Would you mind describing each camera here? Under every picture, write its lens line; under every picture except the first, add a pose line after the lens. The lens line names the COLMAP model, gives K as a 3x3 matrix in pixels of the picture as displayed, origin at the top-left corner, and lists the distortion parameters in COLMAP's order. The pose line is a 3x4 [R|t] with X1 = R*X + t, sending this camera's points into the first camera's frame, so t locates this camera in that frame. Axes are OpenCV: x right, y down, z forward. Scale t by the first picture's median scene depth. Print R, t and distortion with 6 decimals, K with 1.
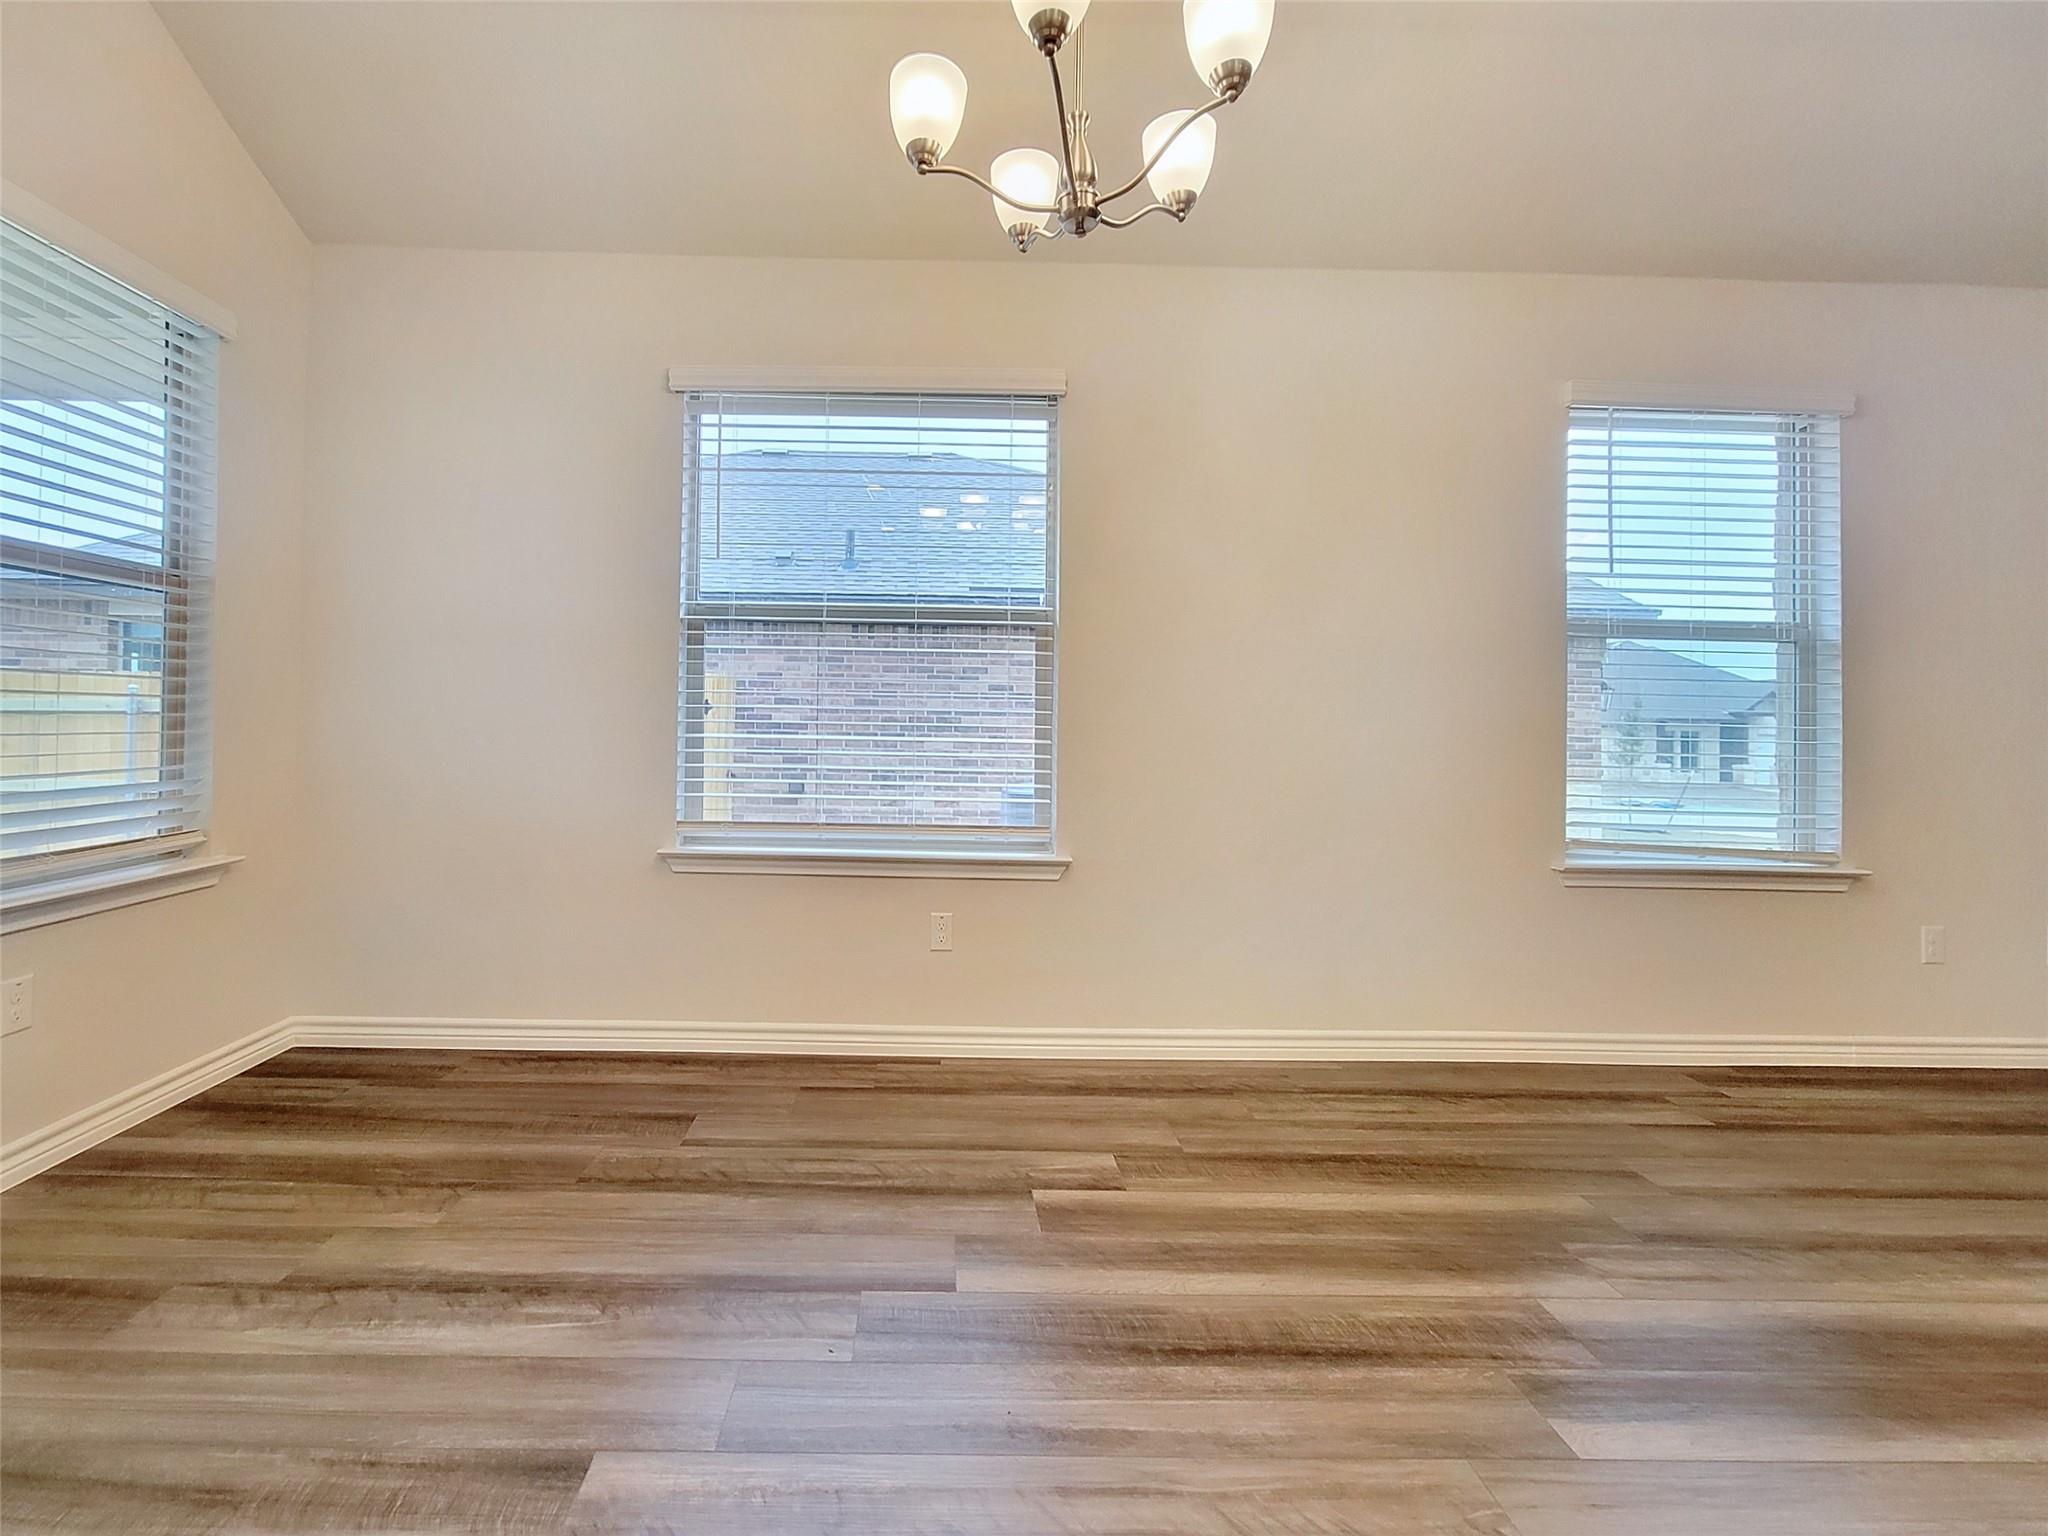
lens RADIAL K [[842.0, 0, 1033.0], [0, 842.0, 734.0], [0, 0, 1]] dist [-0.001835, -0.000294]
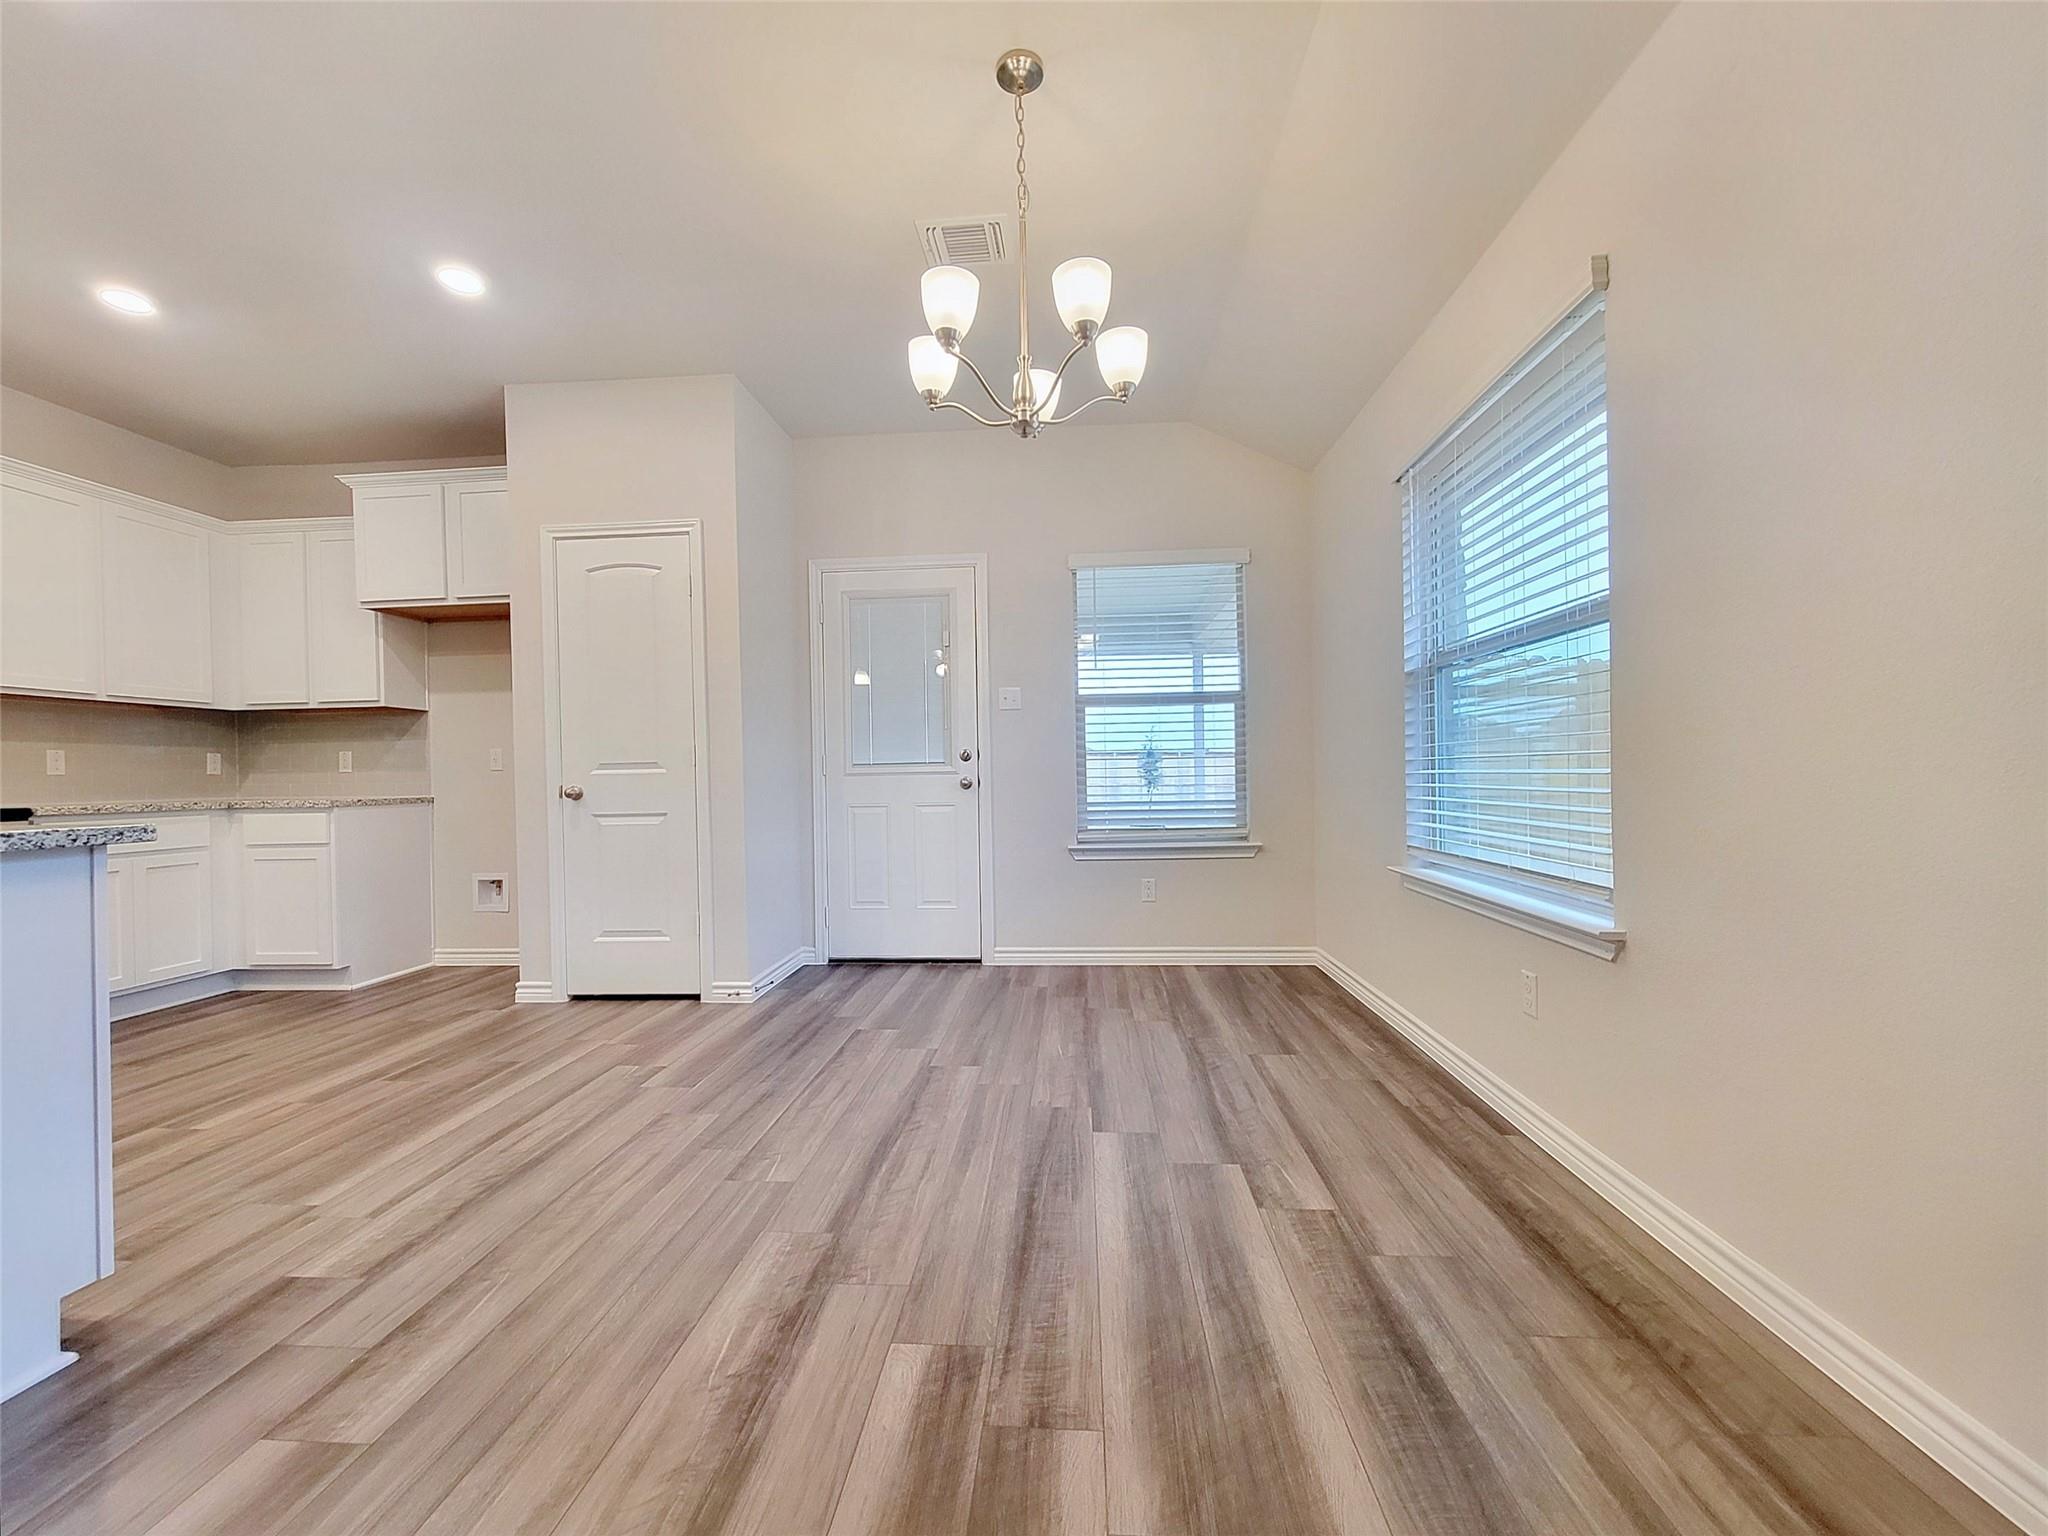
lens RADIAL K [[846.0, 0, 1017.1], [0, 846.0, 782.3], [0, 0, 1]] dist [-0.001130, -0.000106]
pose [[-0.091107, -0.008566, -0.995804, 1.113133], [0.007729, 0.999927, -0.009309, 0.034645], [0.995811, -0.008545, -0.091035, 0.775345]]
